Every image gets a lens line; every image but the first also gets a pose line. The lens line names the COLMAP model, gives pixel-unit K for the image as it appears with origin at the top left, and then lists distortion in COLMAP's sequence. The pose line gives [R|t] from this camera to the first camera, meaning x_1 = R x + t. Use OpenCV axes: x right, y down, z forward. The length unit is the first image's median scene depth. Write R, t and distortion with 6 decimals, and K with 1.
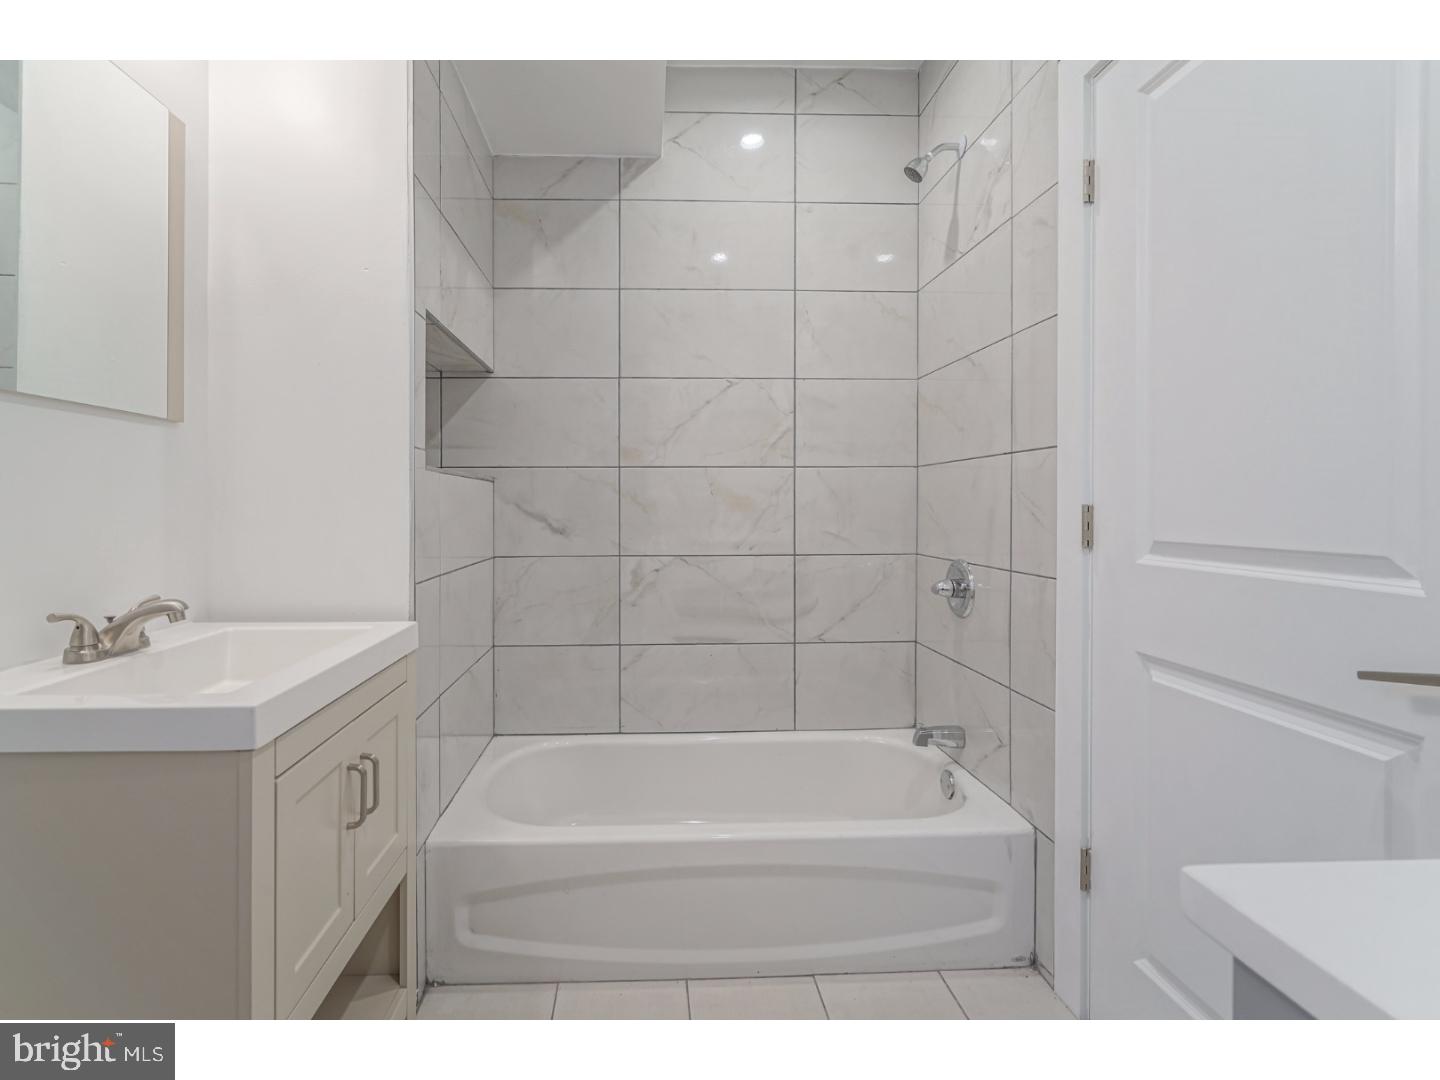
lens RADIAL K [[655.1, 0, 706.5], [0, 655.1, 508.3], [0, 0, 1]] dist [-0.003506, 0.001213]
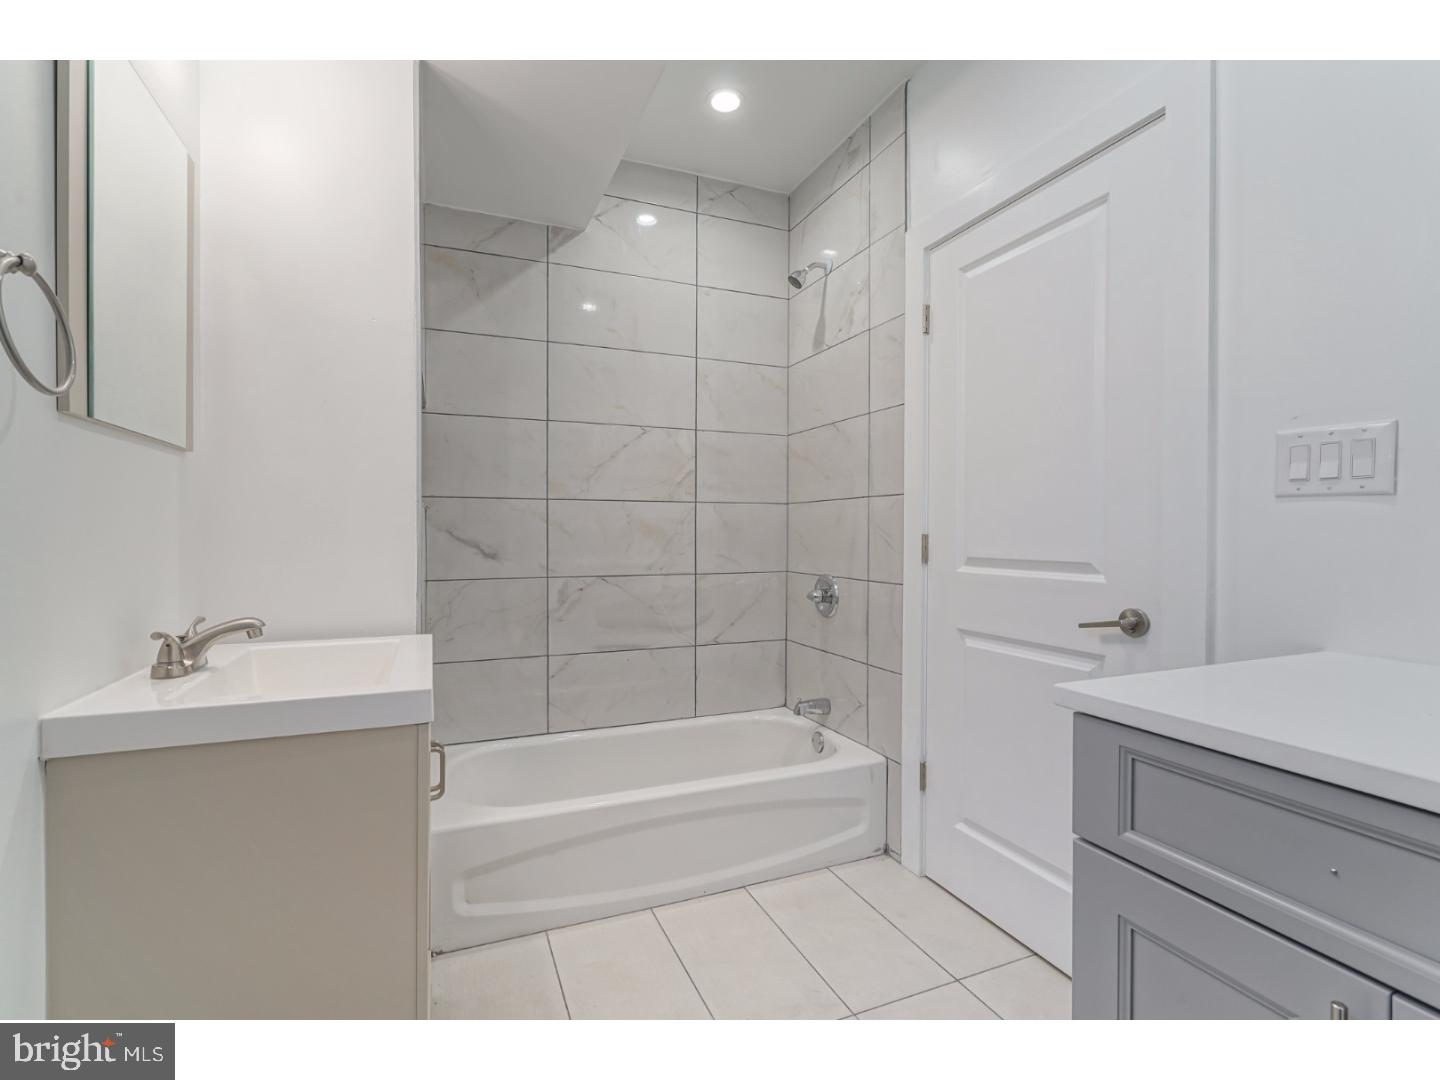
lens RADIAL K [[655.1, 0, 713.5], [0, 655.1, 538.9], [0, 0, 1]] dist [-0.003506, 0.001213]
pose [[0.942969, 0.000671, 0.332880, -0.266371], [-0.002459, 0.999985, 0.004951, -0.000603], [-0.332872, -0.005487, 0.942956, -0.182119]]
